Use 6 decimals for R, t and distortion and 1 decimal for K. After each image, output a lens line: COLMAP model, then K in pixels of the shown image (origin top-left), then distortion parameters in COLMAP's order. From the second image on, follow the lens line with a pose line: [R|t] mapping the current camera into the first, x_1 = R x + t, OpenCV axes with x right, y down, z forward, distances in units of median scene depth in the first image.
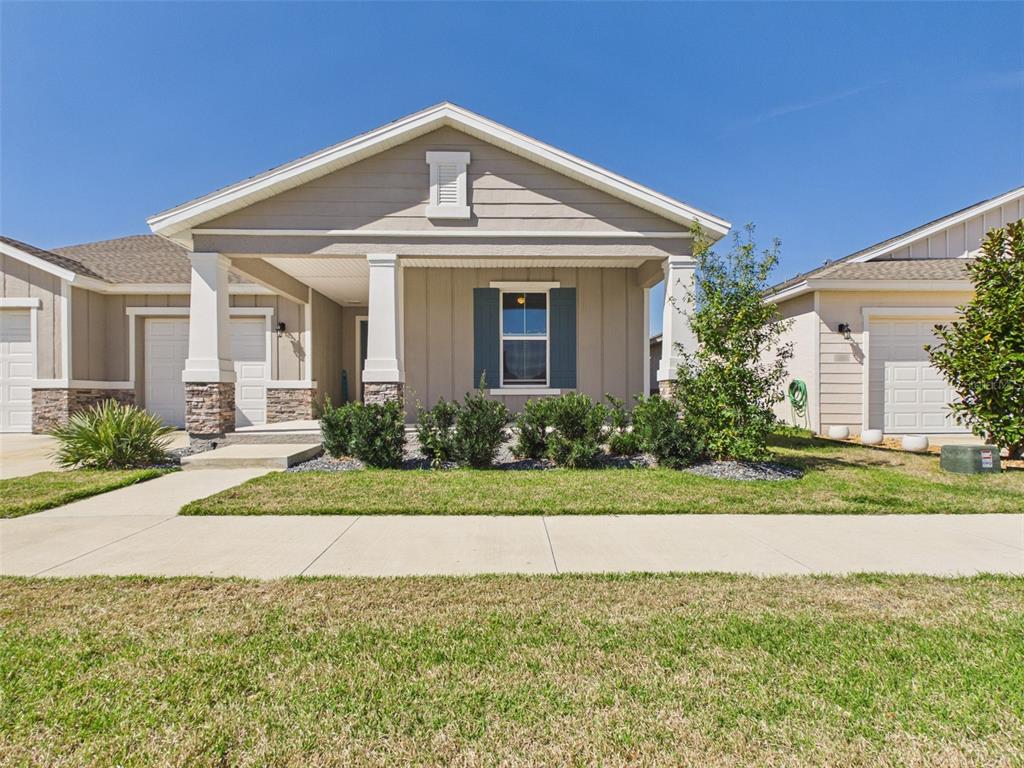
lens RADIAL K [[541.0, 0, 511.6], [0, 541.0, 401.8], [0, 0, 1]] dist [0.003667, 0.000666]
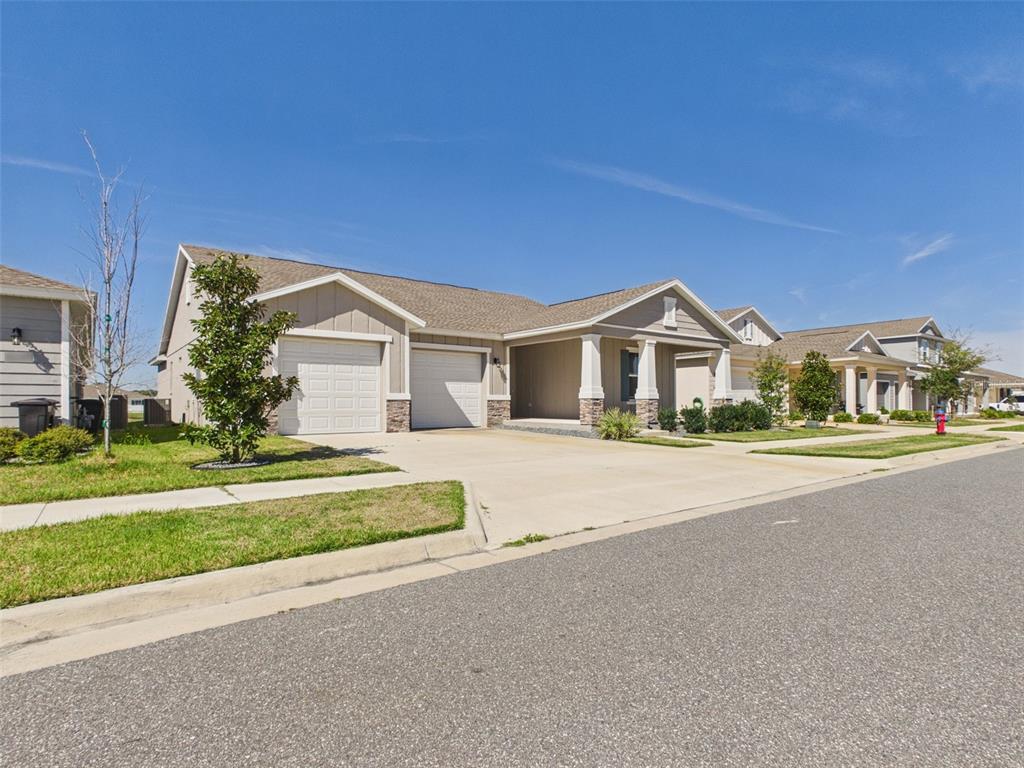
lens RADIAL K [[541.0, 0, 511.6], [0, 541.0, 401.8], [0, 0, 1]] dist [0.003667, 0.000666]
pose [[0.808923, 0.002797, 0.587908, -1.750303], [0.005191, 0.999916, -0.011900, -0.001691], [-0.587892, 0.012677, 0.808840, -0.382866]]
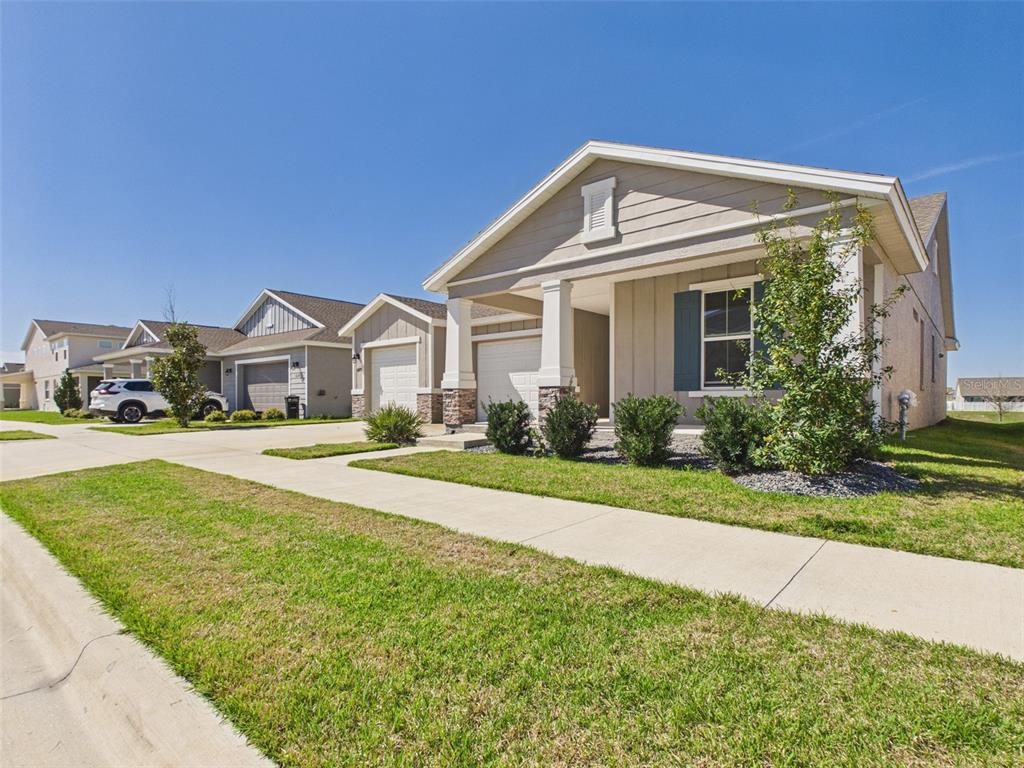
lens RADIAL K [[540.5, 0, 511.3], [0, 540.5, 412.2], [0, 0, 1]] dist [0.000009, 0.000046]
pose [[0.736419, 0.016291, -0.676329, 0.459493], [-0.007817, 0.999848, 0.015571, 0.002619], [0.676480, -0.006180, 0.736435, 0.038295]]
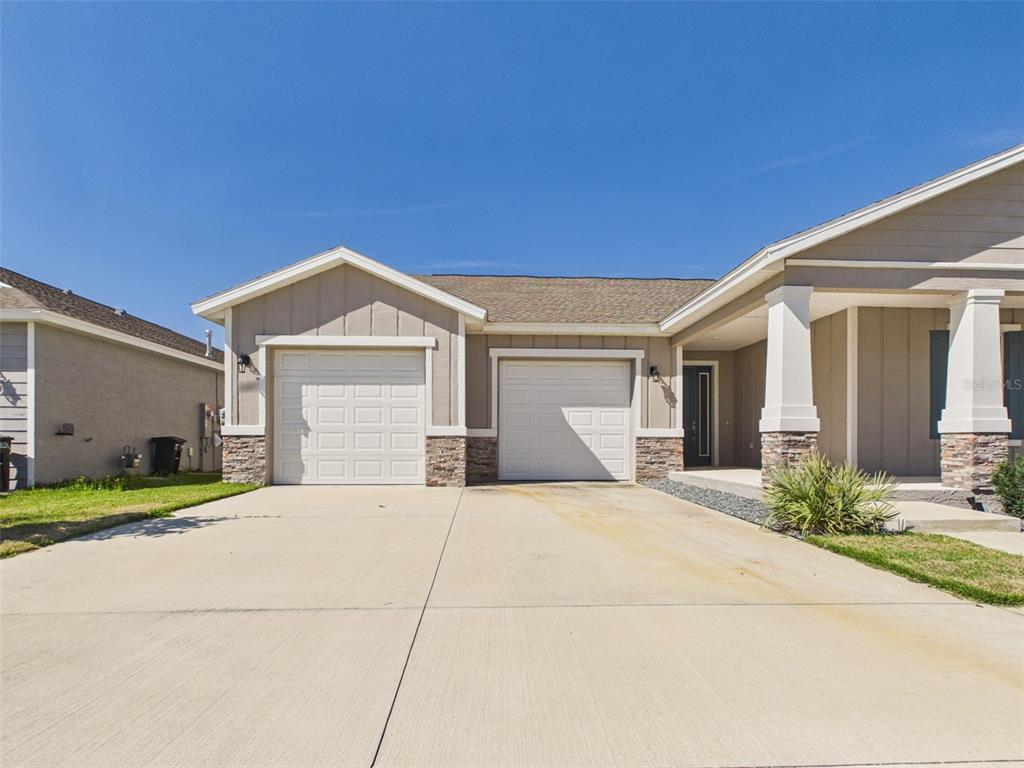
lens RADIAL K [[540.5, 0, 511.7], [0, 540.5, 446.0], [0, 0, 1]] dist [0.004224, 0.000206]
pose [[0.999716, 0.004799, 0.023332, -0.924367], [-0.004679, 0.999976, -0.005193, -0.004896], [-0.023356, 0.005082, 0.999714, 0.107470]]
